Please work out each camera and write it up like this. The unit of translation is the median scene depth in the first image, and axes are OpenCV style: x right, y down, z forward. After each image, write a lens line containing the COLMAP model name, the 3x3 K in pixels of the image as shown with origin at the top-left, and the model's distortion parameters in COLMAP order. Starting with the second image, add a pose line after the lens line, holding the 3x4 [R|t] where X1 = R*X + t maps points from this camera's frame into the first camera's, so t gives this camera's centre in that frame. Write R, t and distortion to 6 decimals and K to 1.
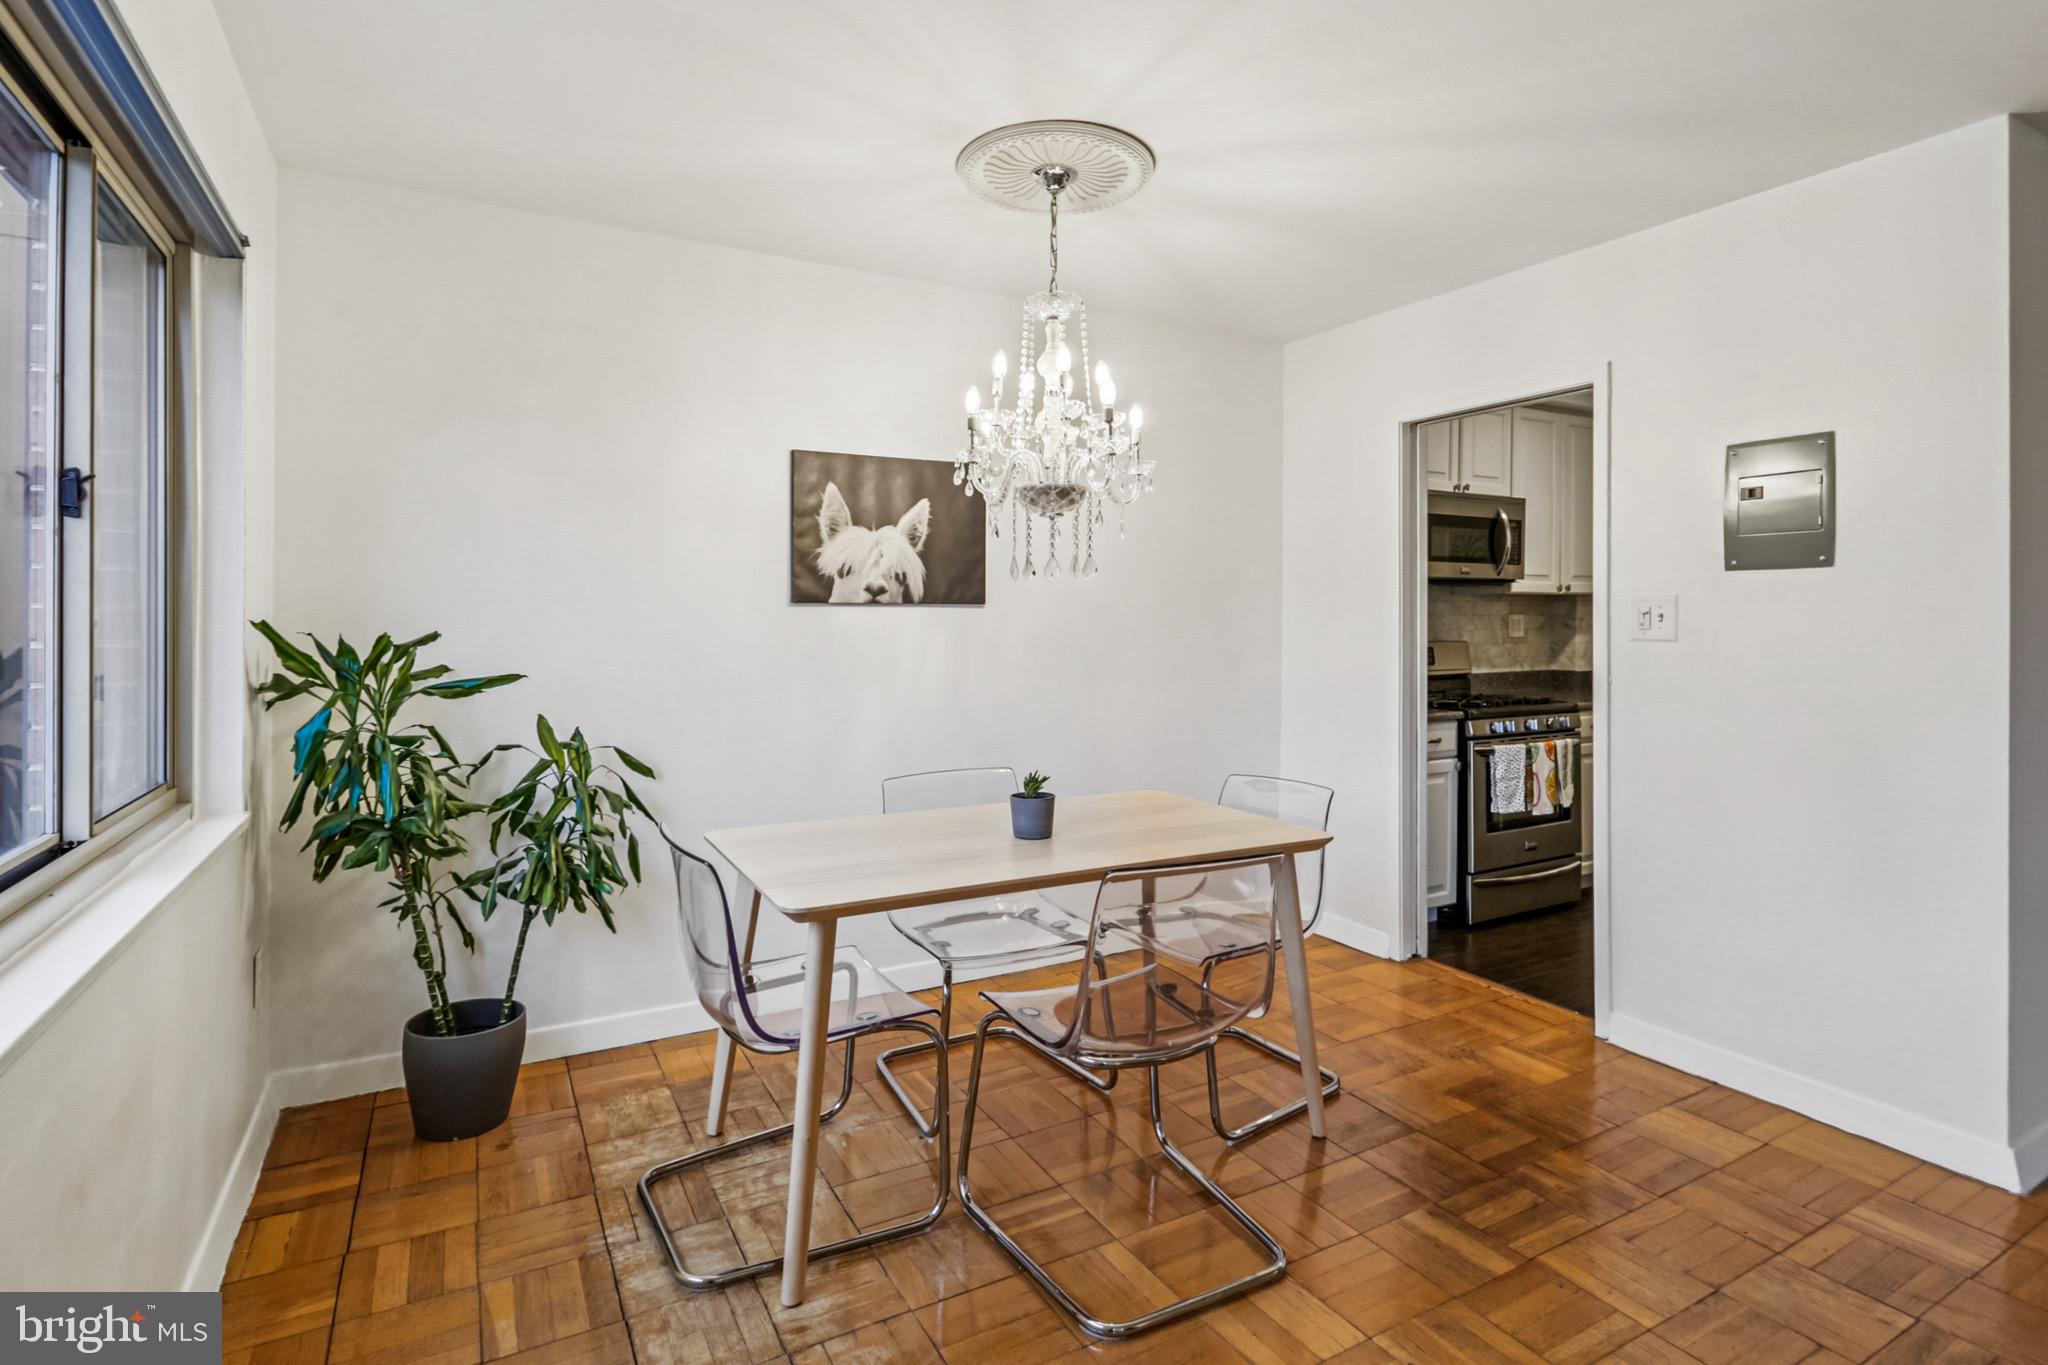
lens RADIAL K [[1004.2, 0, 1010.9], [0, 1004.2, 616.4], [0, 0, 1]] dist [-0.000419, -0.000069]
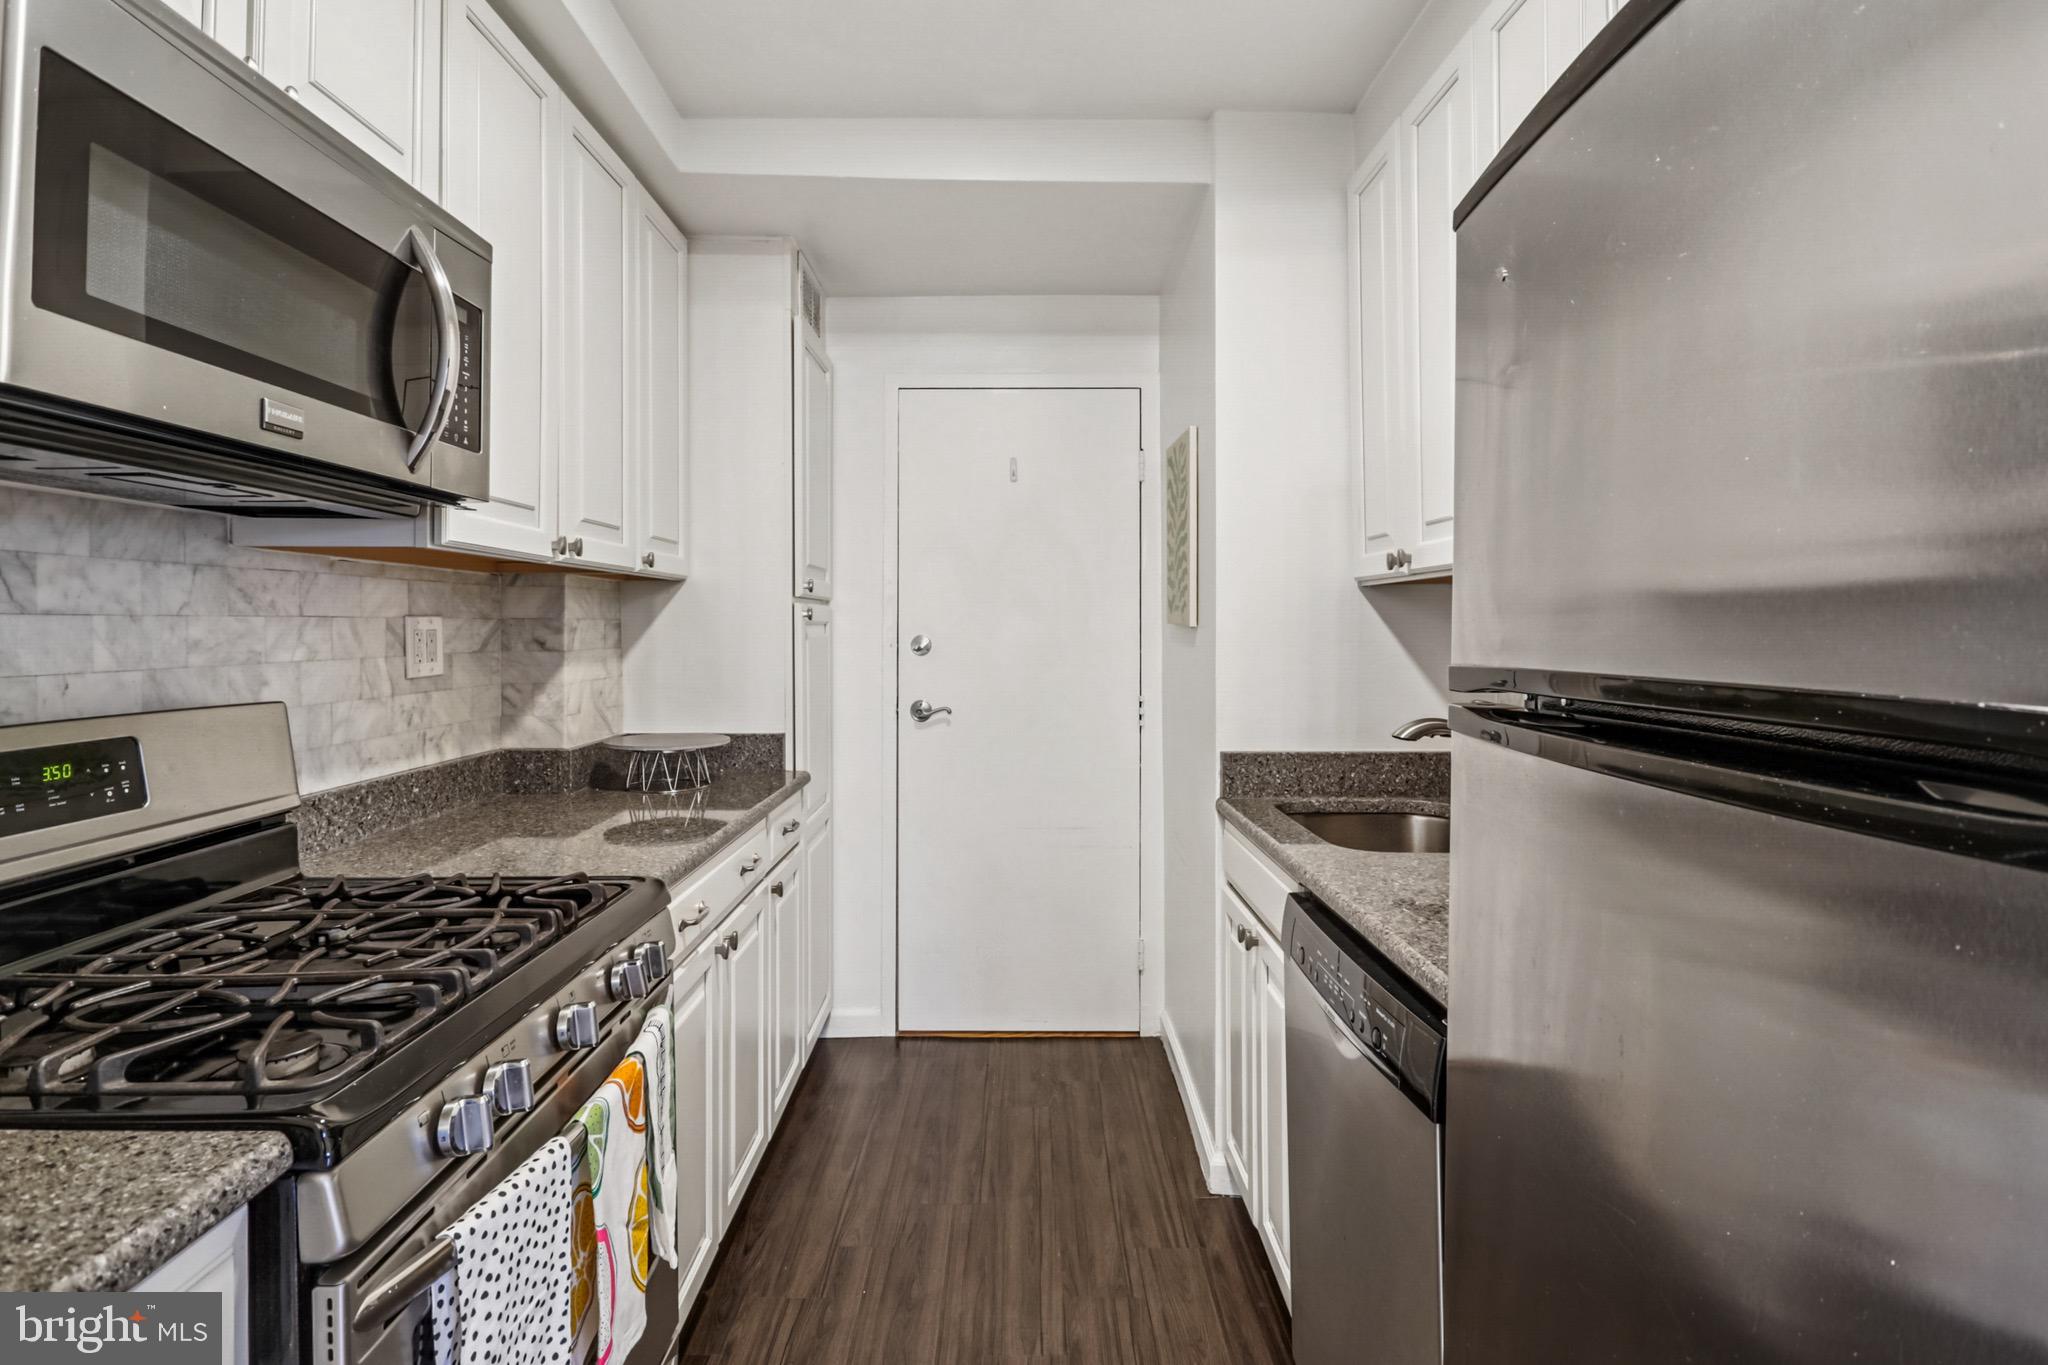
lens RADIAL K [[1004.2, 0, 1039.9], [0, 1004.2, 631.3], [0, 0, 1]] dist [-0.000419, -0.000069]
pose [[0.465397, 0.002058, 0.885100, 0.283377], [0.001912, 0.999993, -0.003330, 0.005617], [-0.885100, 0.003243, 0.465390, 0.635877]]
